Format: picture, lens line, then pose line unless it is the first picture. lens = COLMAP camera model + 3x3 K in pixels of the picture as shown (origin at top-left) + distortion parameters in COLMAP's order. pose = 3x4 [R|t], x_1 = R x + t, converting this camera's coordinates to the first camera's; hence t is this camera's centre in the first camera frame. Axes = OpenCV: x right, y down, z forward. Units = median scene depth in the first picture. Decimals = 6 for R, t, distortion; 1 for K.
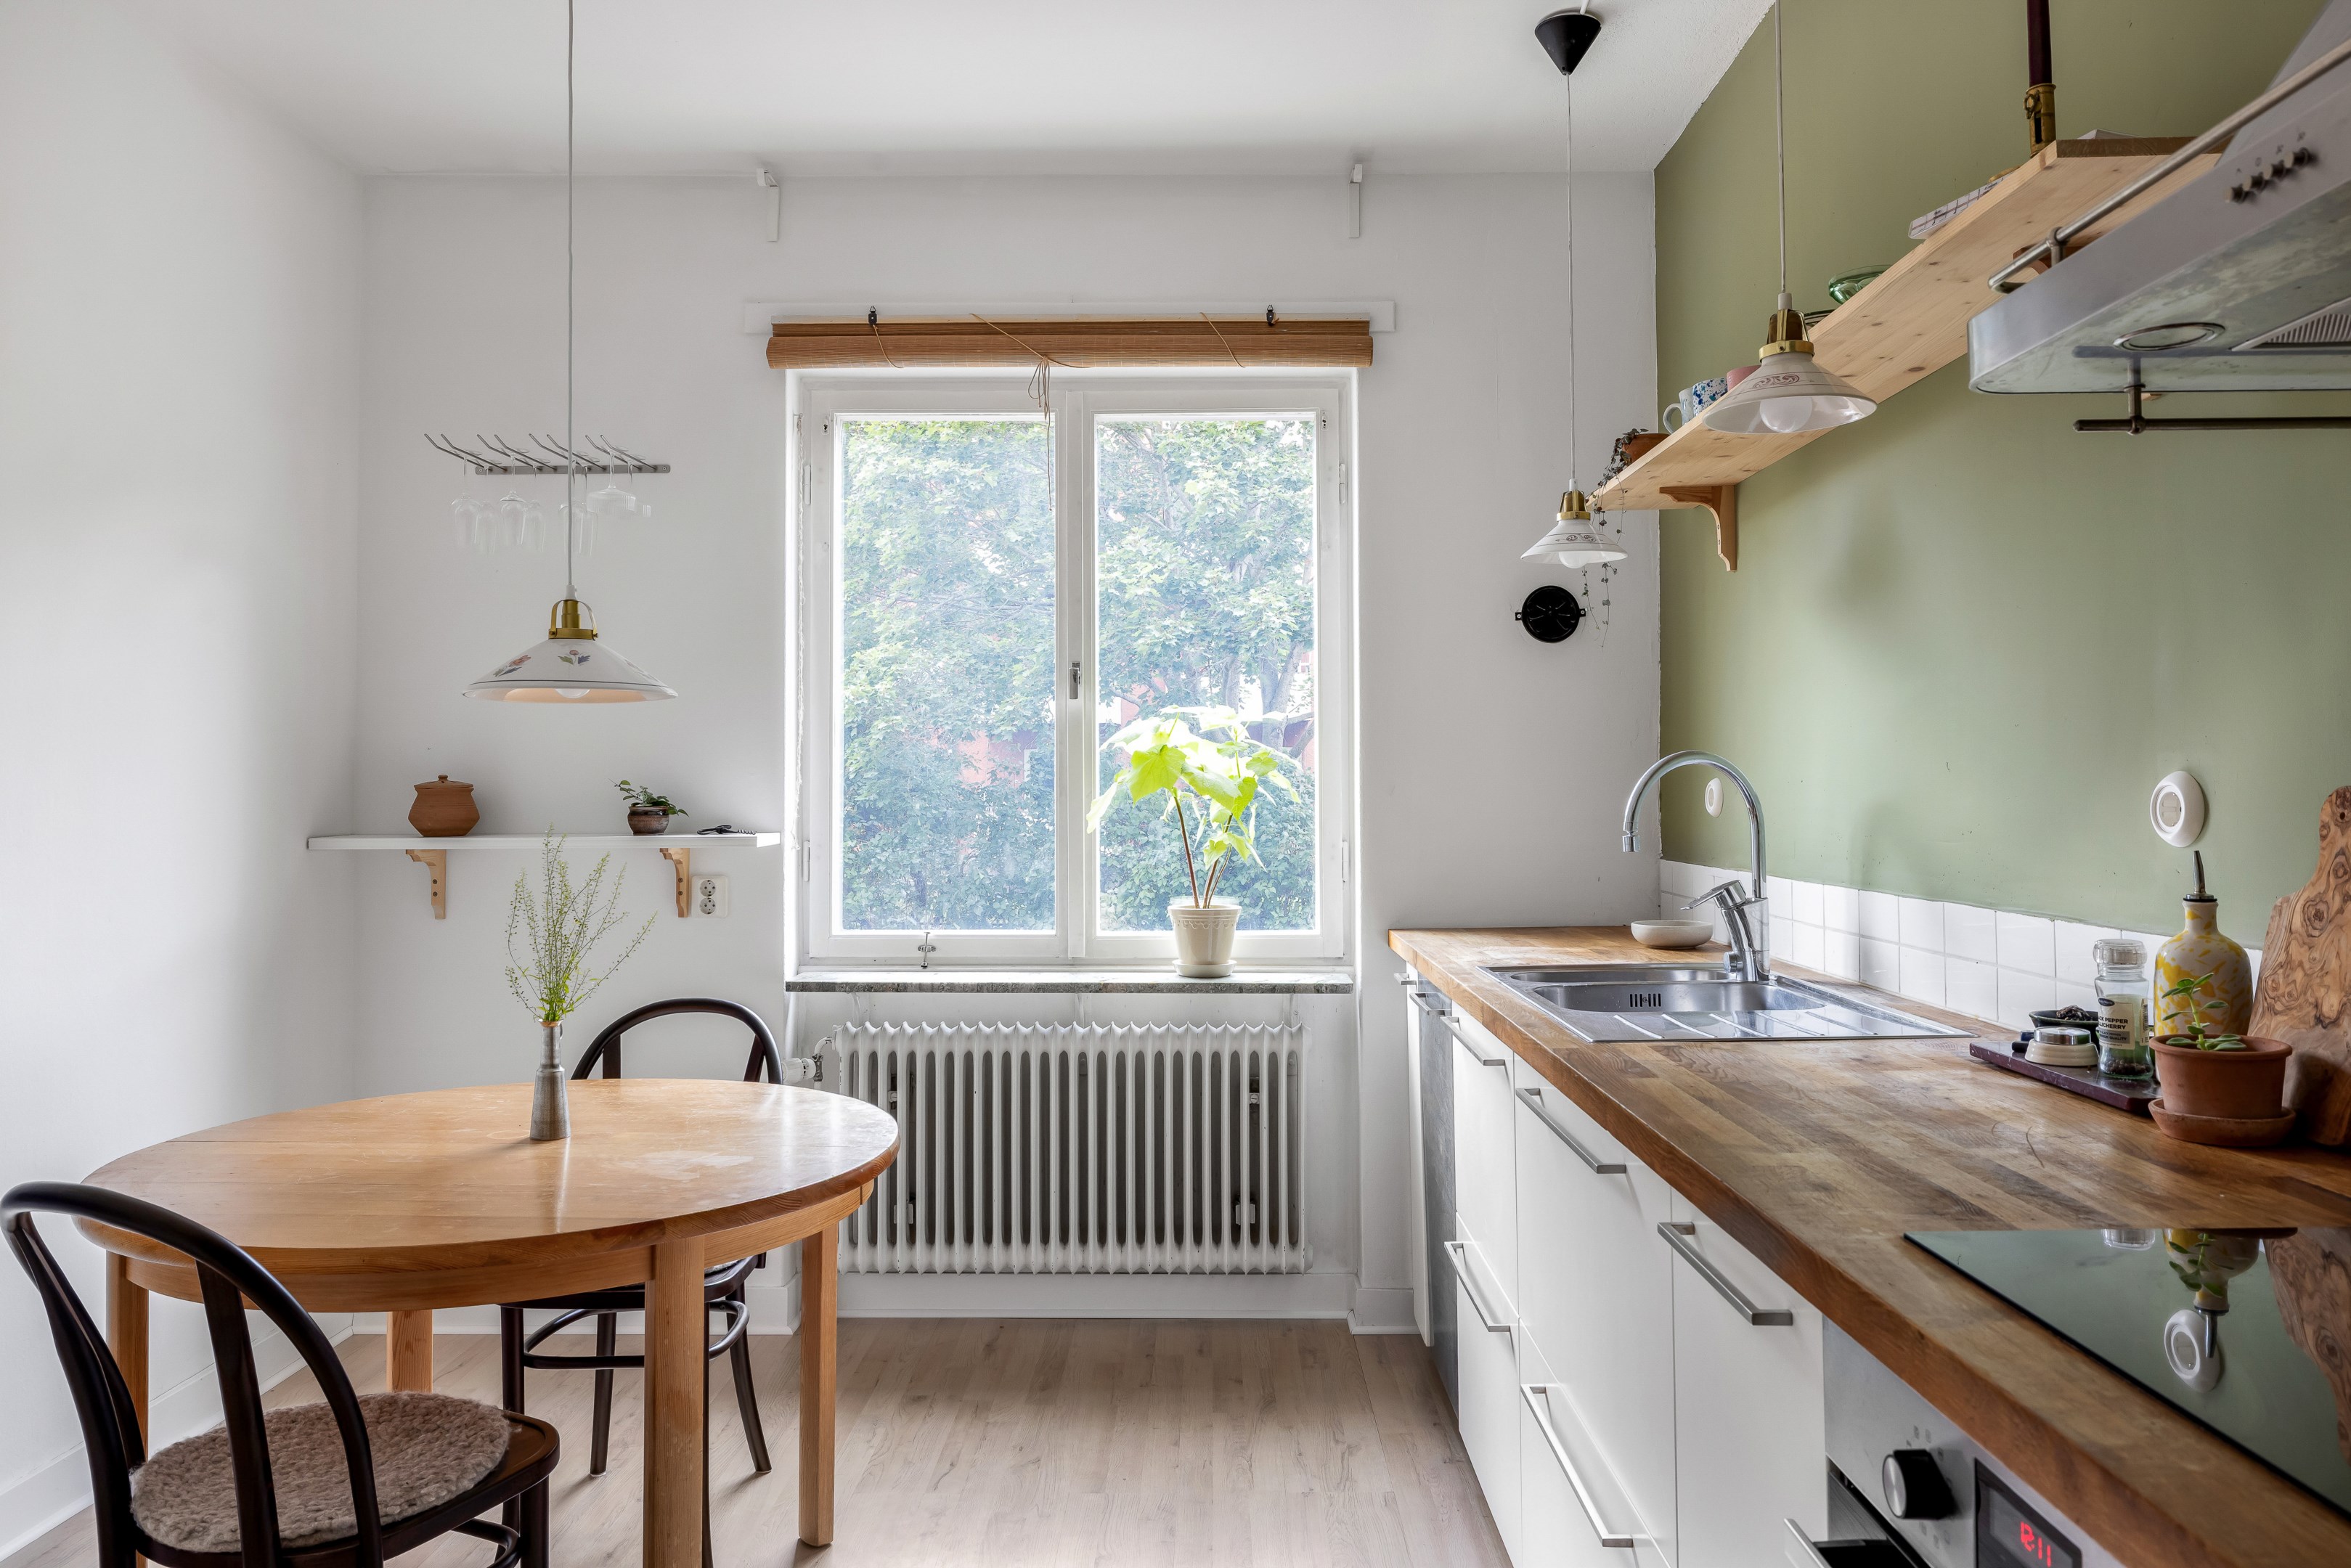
lens RADIAL K [[1446.8, 0, 1184.7], [0, 1446.8, 749.7], [0, 0, 1]] dist [-0.003634, -0.000245]
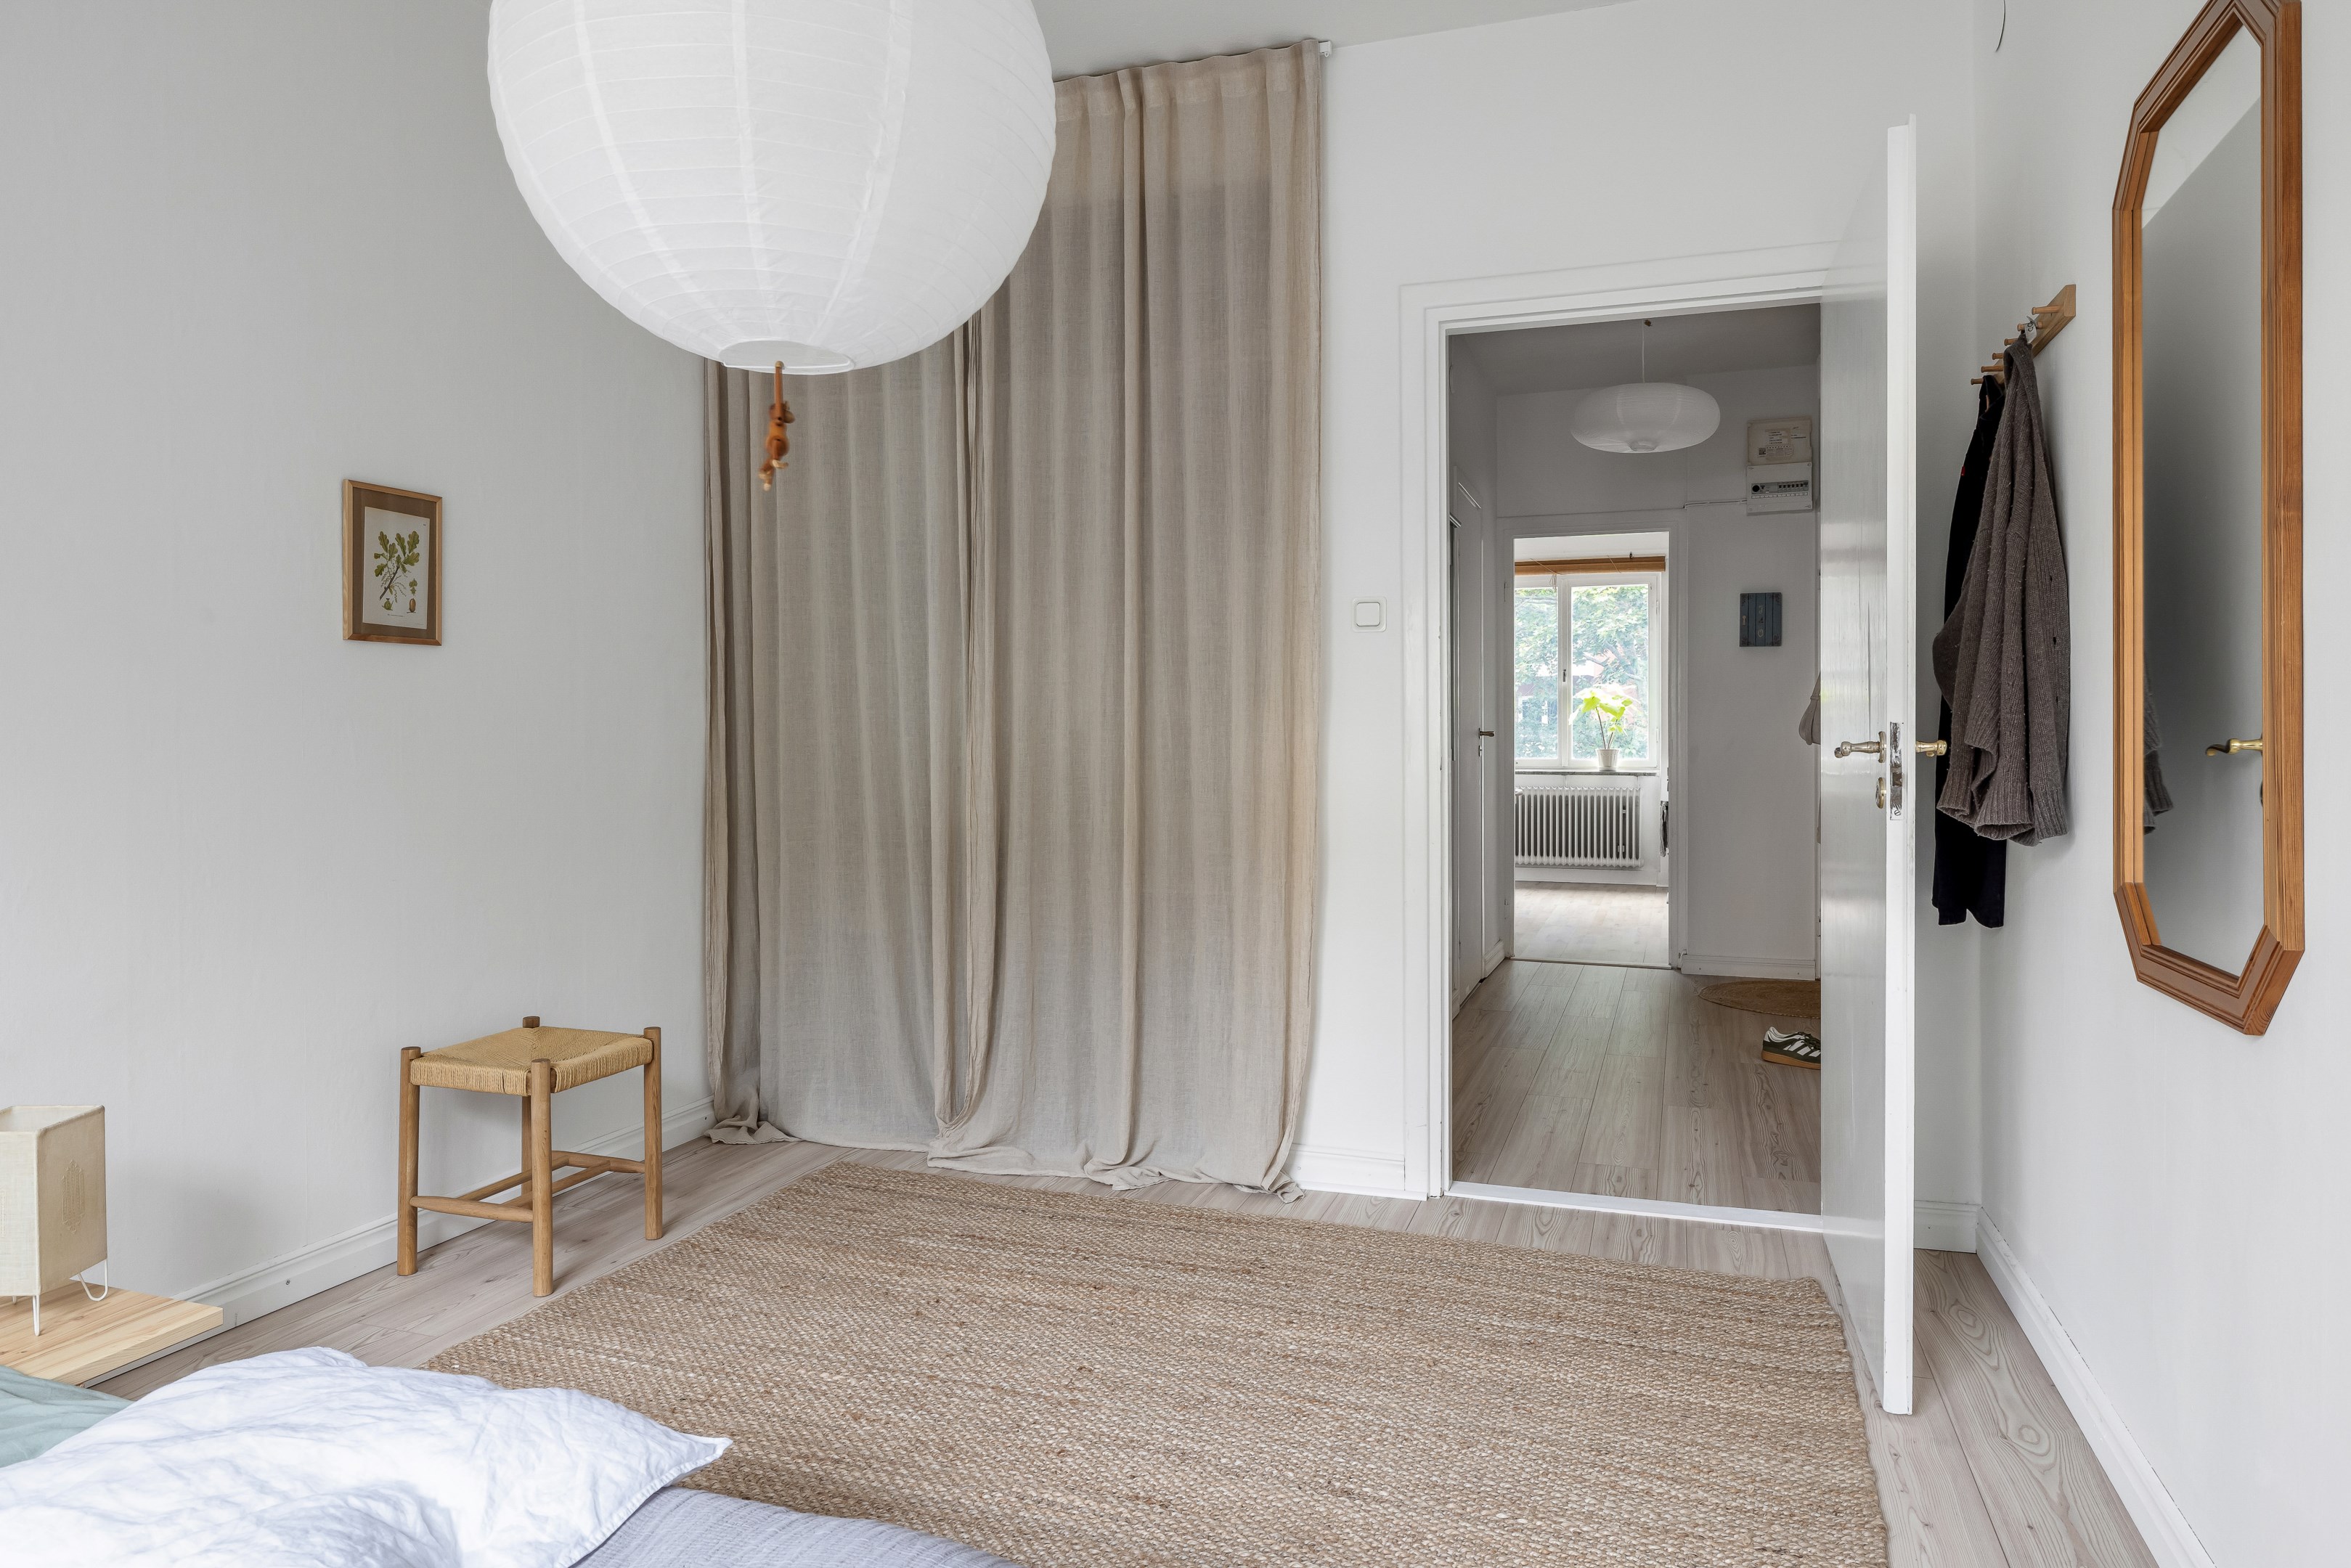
lens RADIAL K [[1446.8, 0, 1184.7], [0, 1446.8, 749.7], [0, 0, 1]] dist [-0.003634, -0.000245]
pose [[0.948410, 0.006550, -0.316978, 0.136328], [0.003273, 0.999531, 0.030449, 0.013842], [0.317029, -0.029915, 0.947944, -2.217800]]
